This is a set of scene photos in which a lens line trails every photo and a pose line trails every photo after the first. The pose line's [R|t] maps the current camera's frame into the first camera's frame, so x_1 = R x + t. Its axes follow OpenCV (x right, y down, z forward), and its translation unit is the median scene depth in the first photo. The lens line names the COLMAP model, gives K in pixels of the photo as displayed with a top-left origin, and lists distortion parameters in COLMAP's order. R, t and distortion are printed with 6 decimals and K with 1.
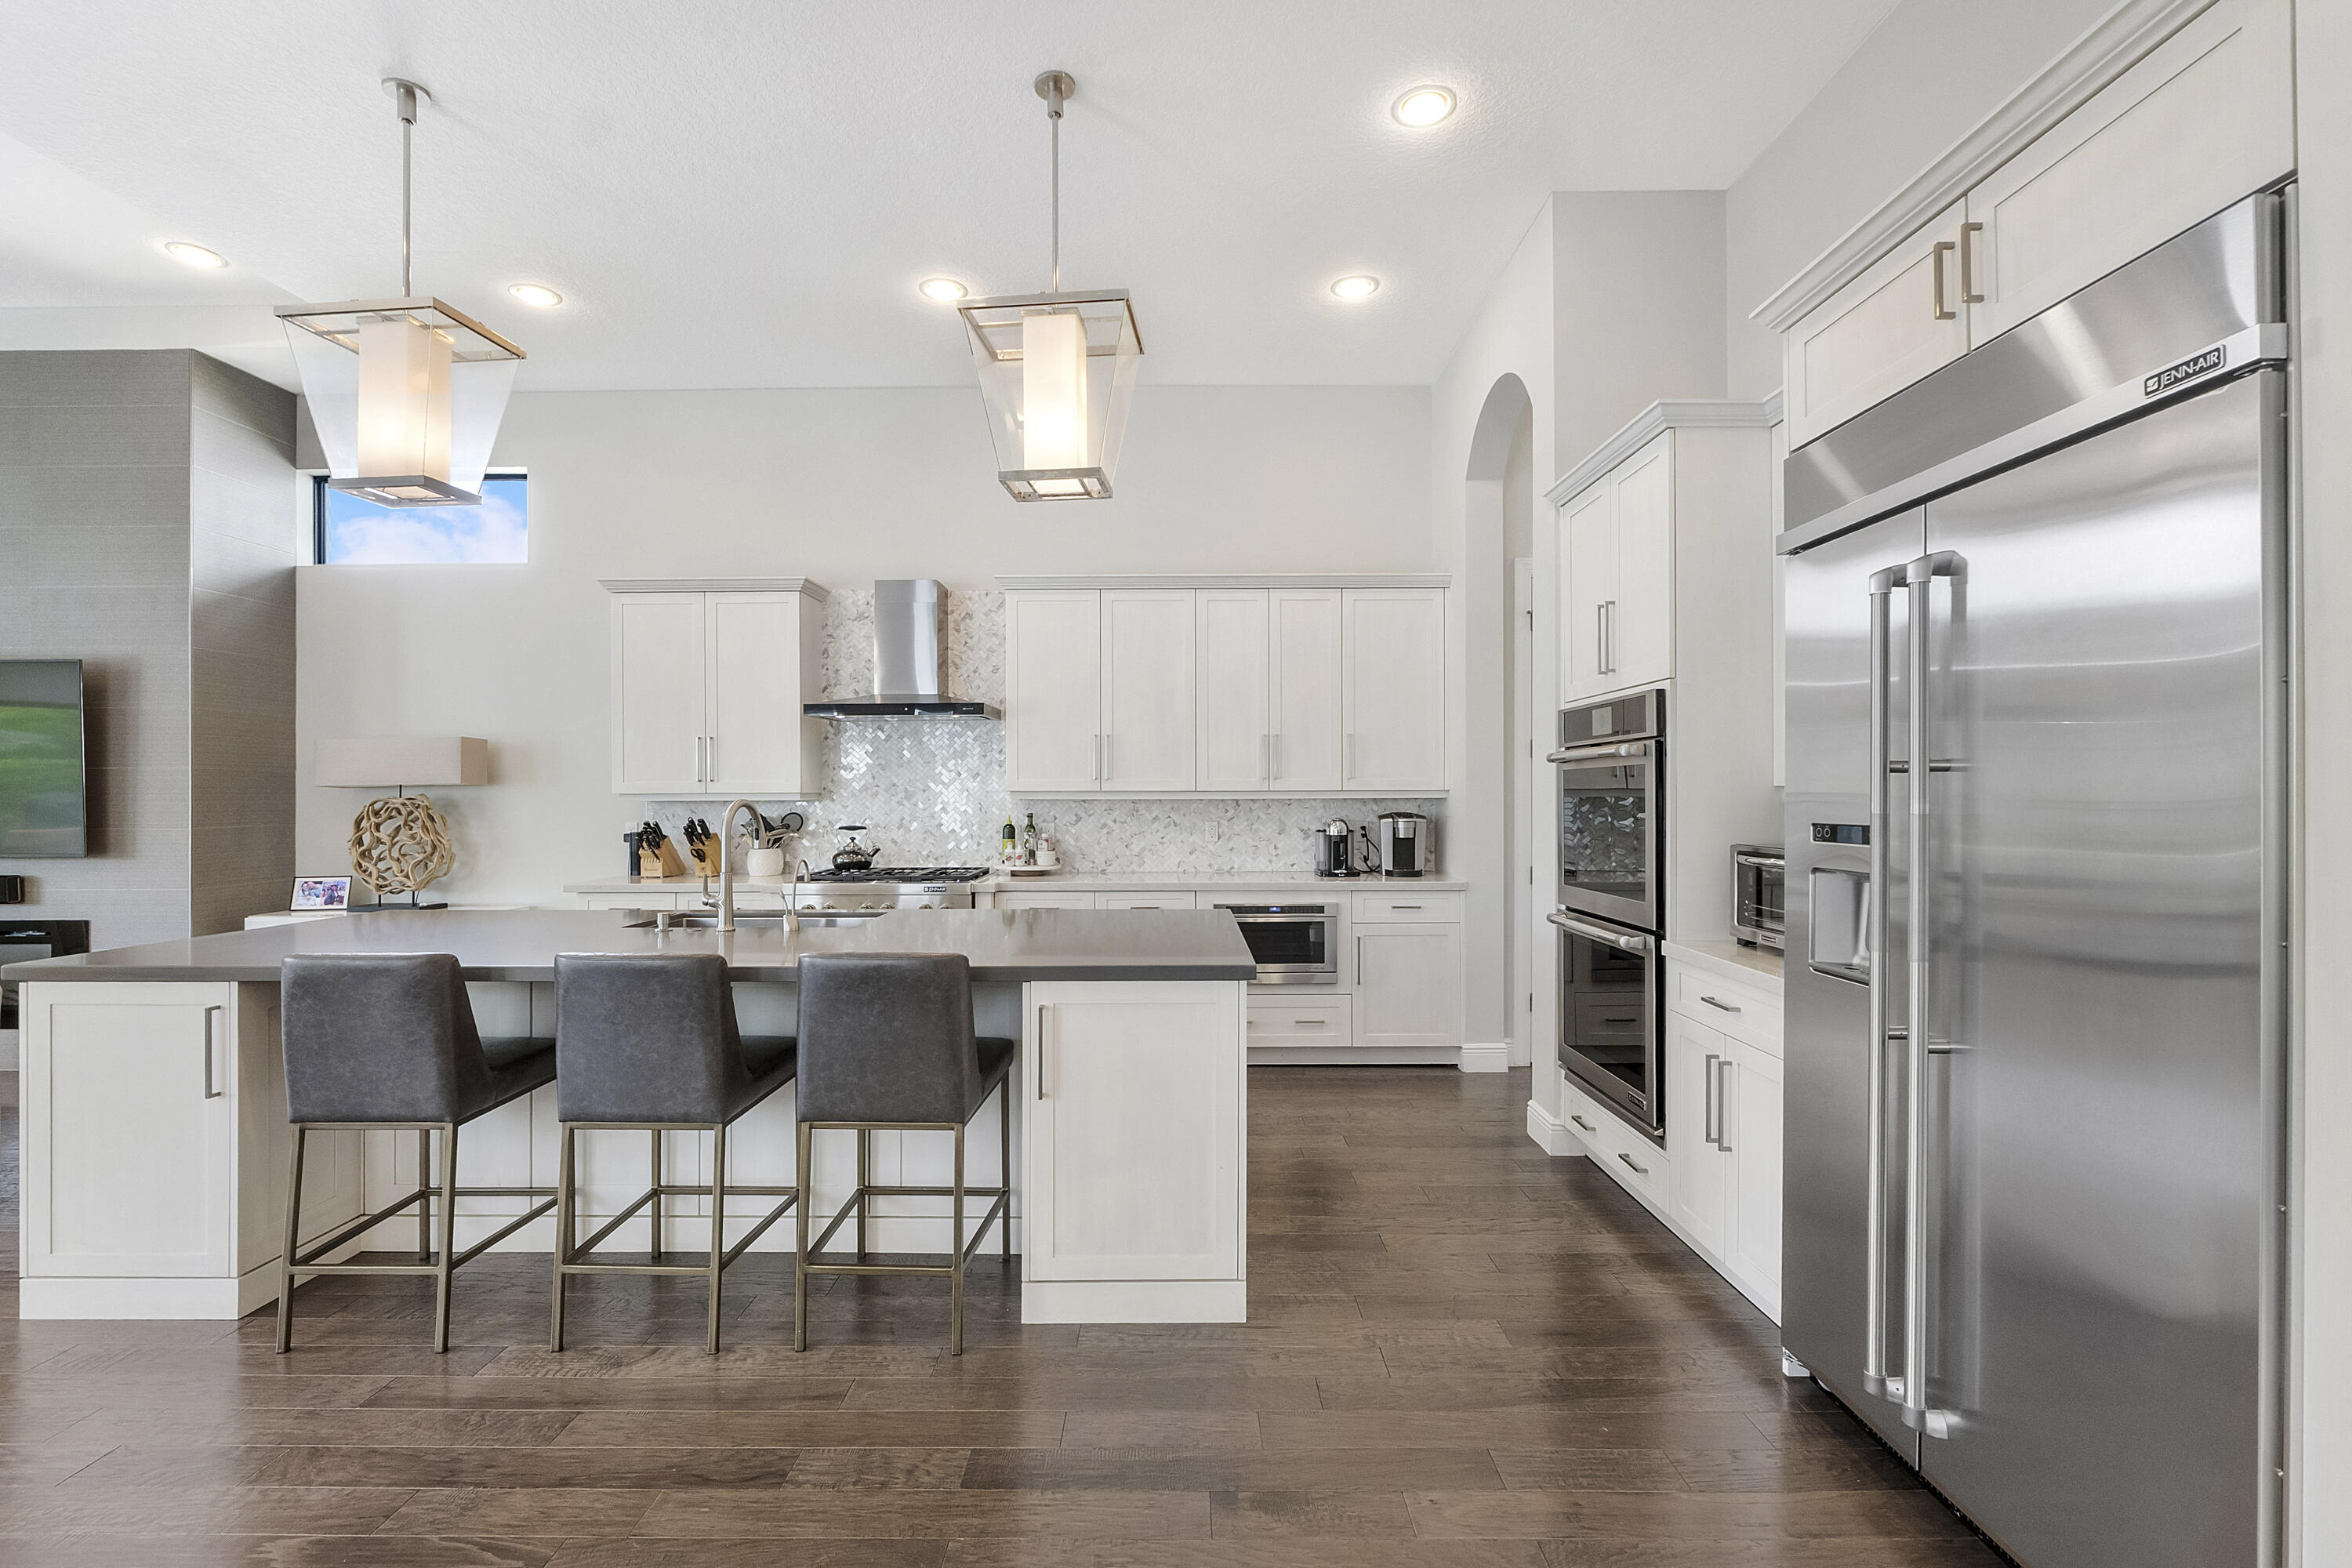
lens RADIAL K [[1009.7, 0, 1176.0], [0, 1009.7, 784.0], [0, 0, 1]] dist [-0.002629, -0.000131]
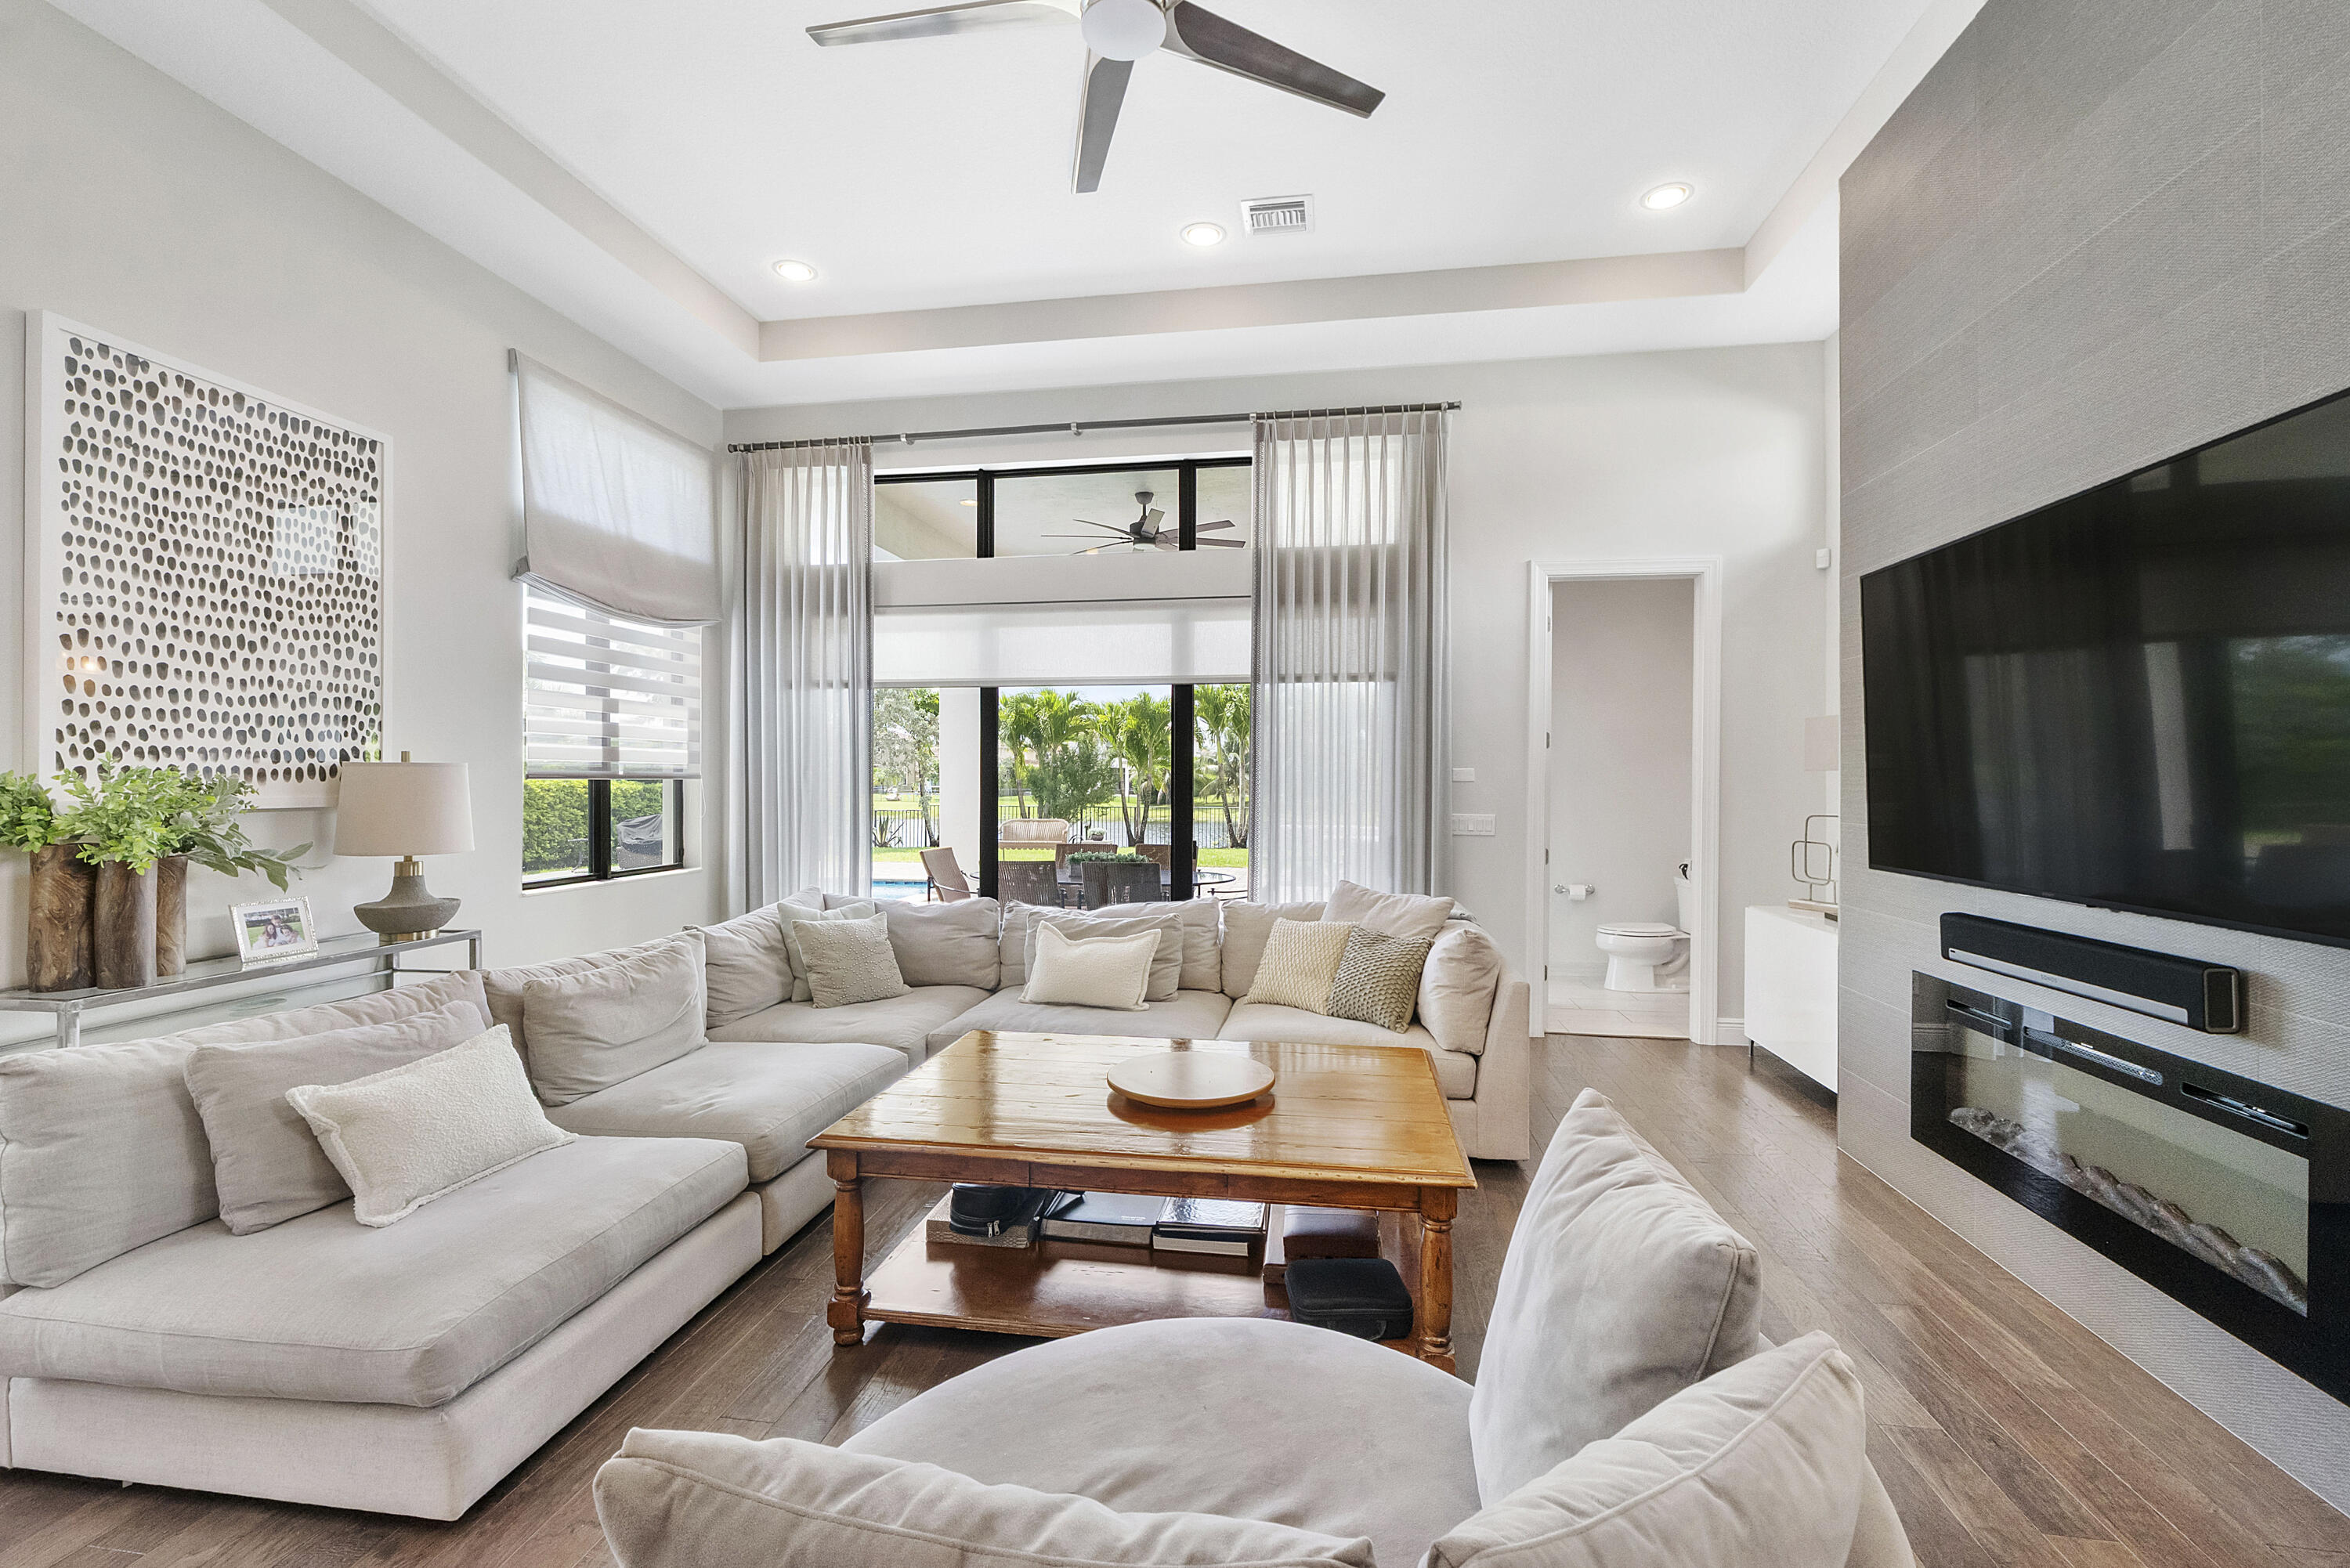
lens RADIAL K [[997.1, 0, 1182.5], [0, 997.1, 778.3], [0, 0, 1]] dist [-0.007820, 0.000272]
pose [[-0.148729, 0.001959, -0.988876, -0.643176], [0.005333, 0.999985, 0.001179, 0.008923], [0.988864, -0.005099, -0.148737, 0.595992]]
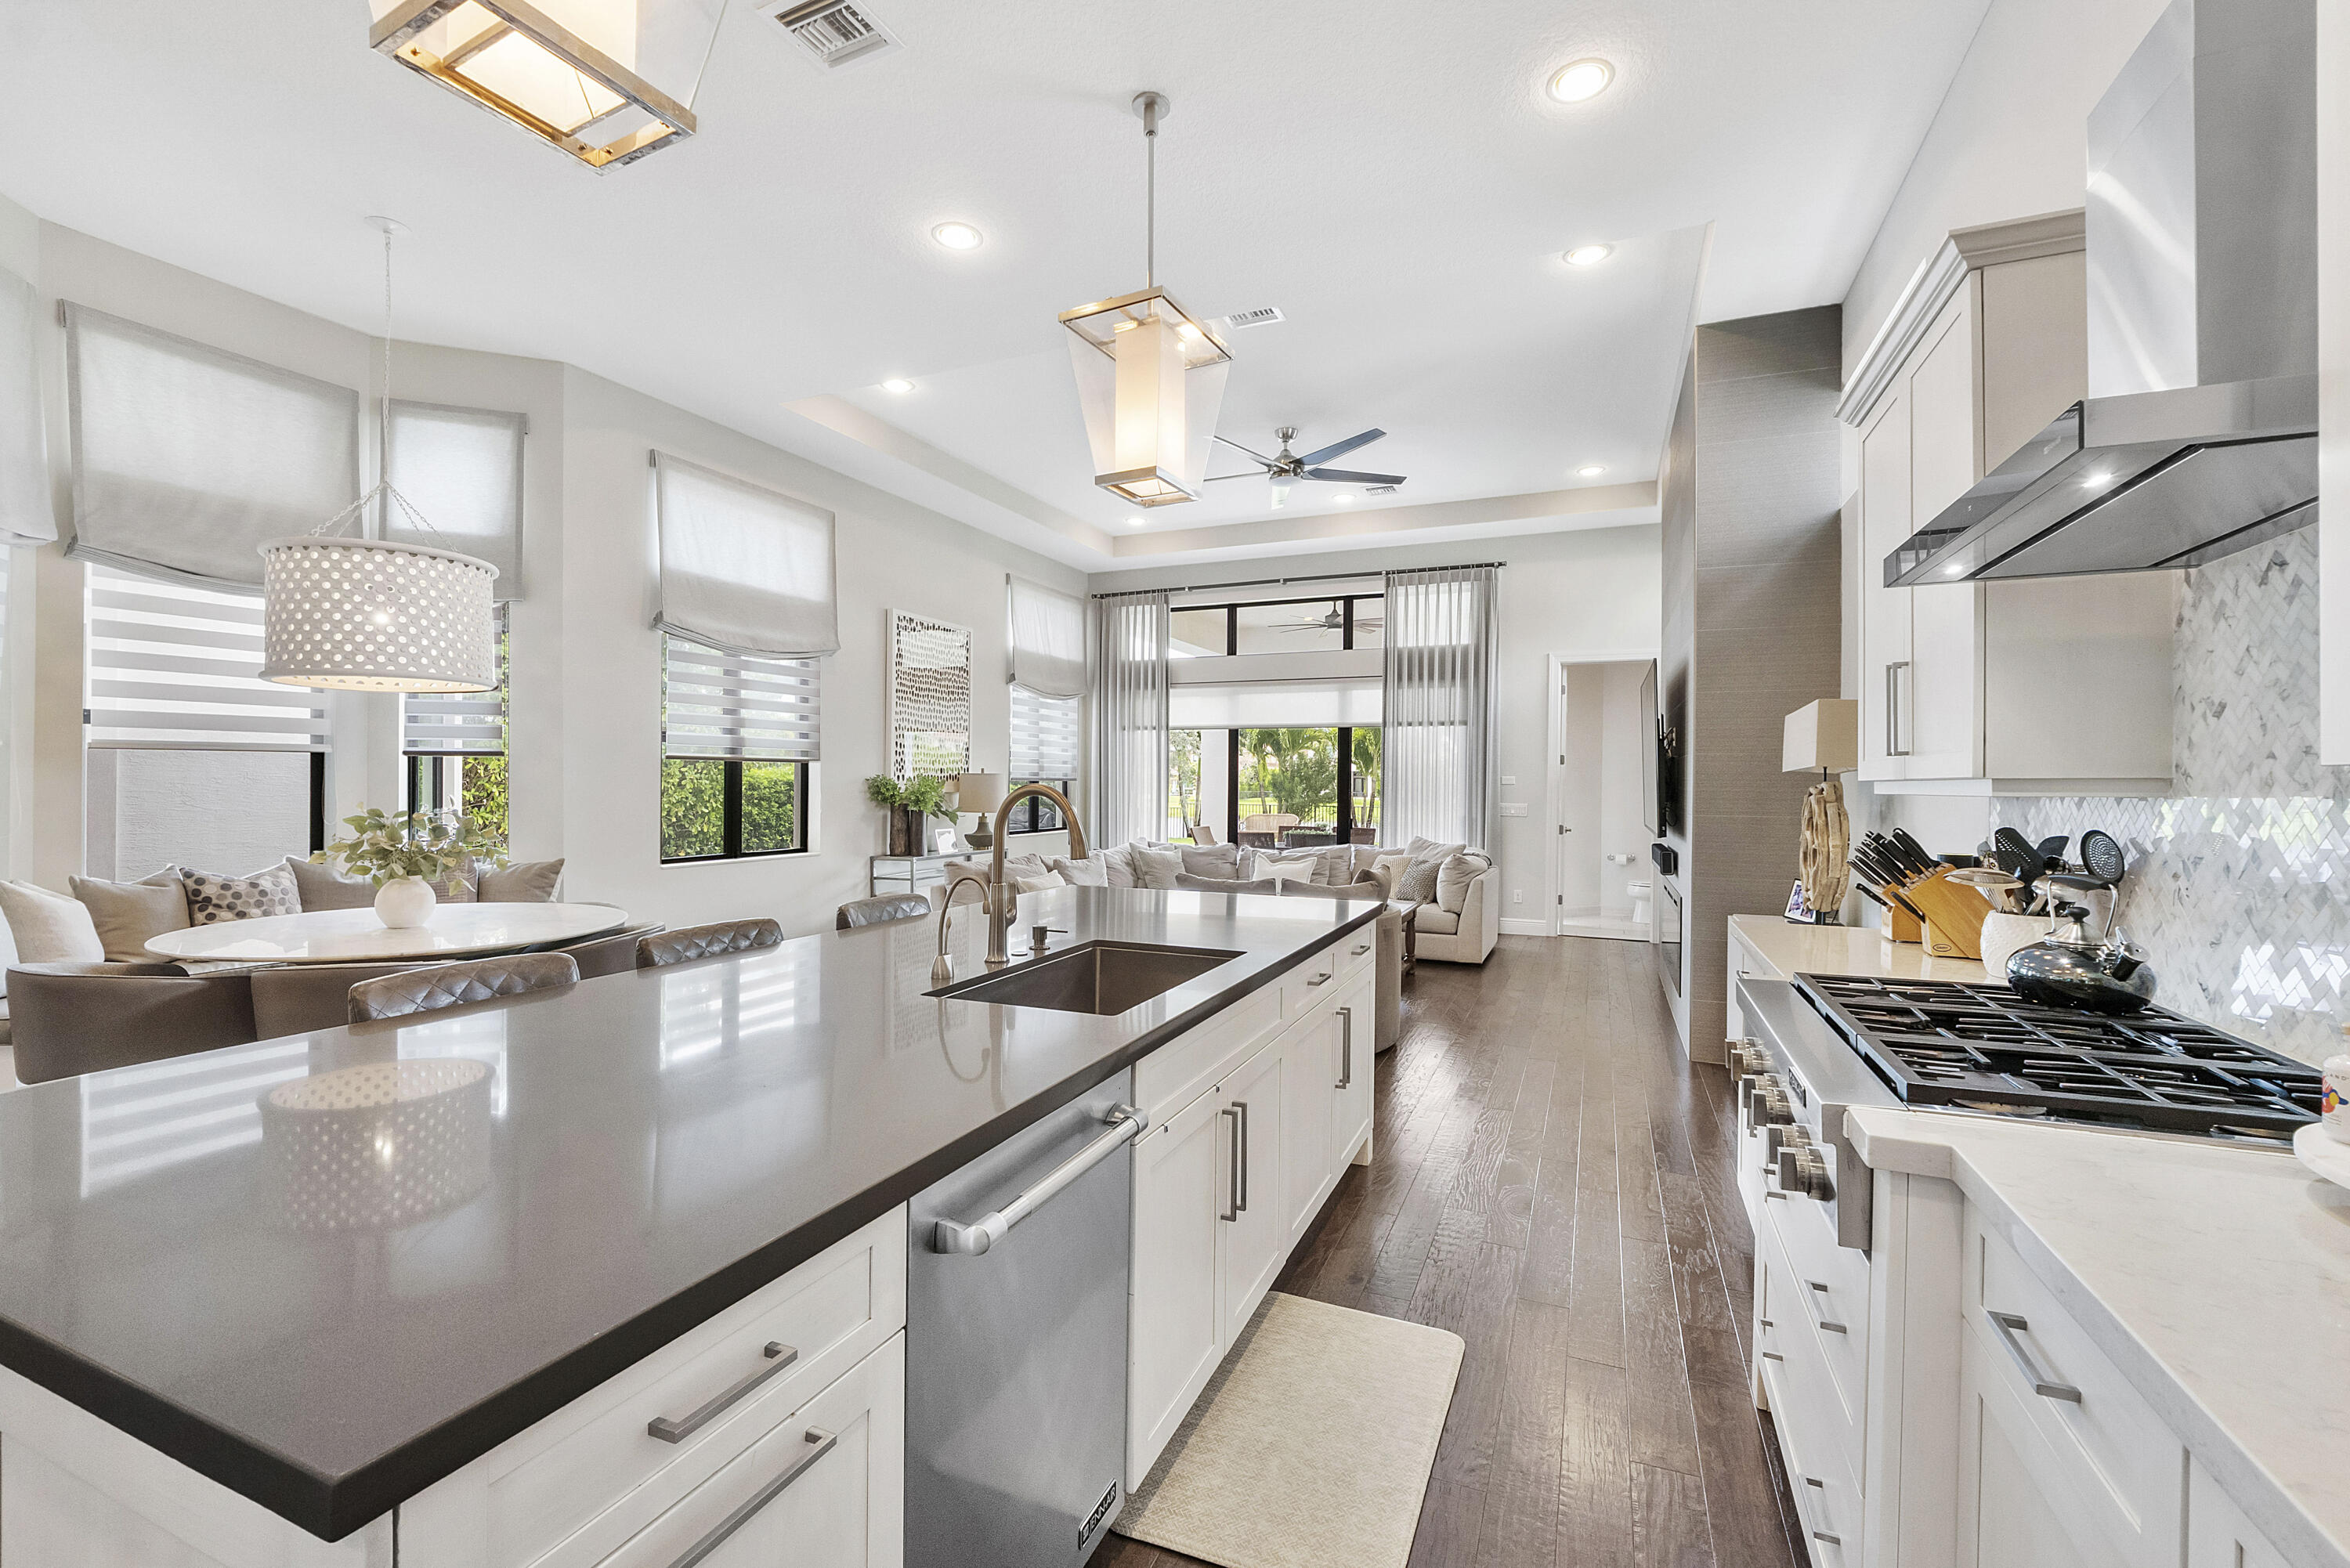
lens RADIAL K [[988.4, 0, 1183.1], [0, 988.4, 781.7], [0, 0, 1]] dist [-0.005935, -0.000672]
pose [[-0.387284, 0.001072, -0.921960, 0.093057], [0.000628, 0.999999, 0.000899, 0.008340], [0.921960, -0.000231, -0.387285, 0.869368]]
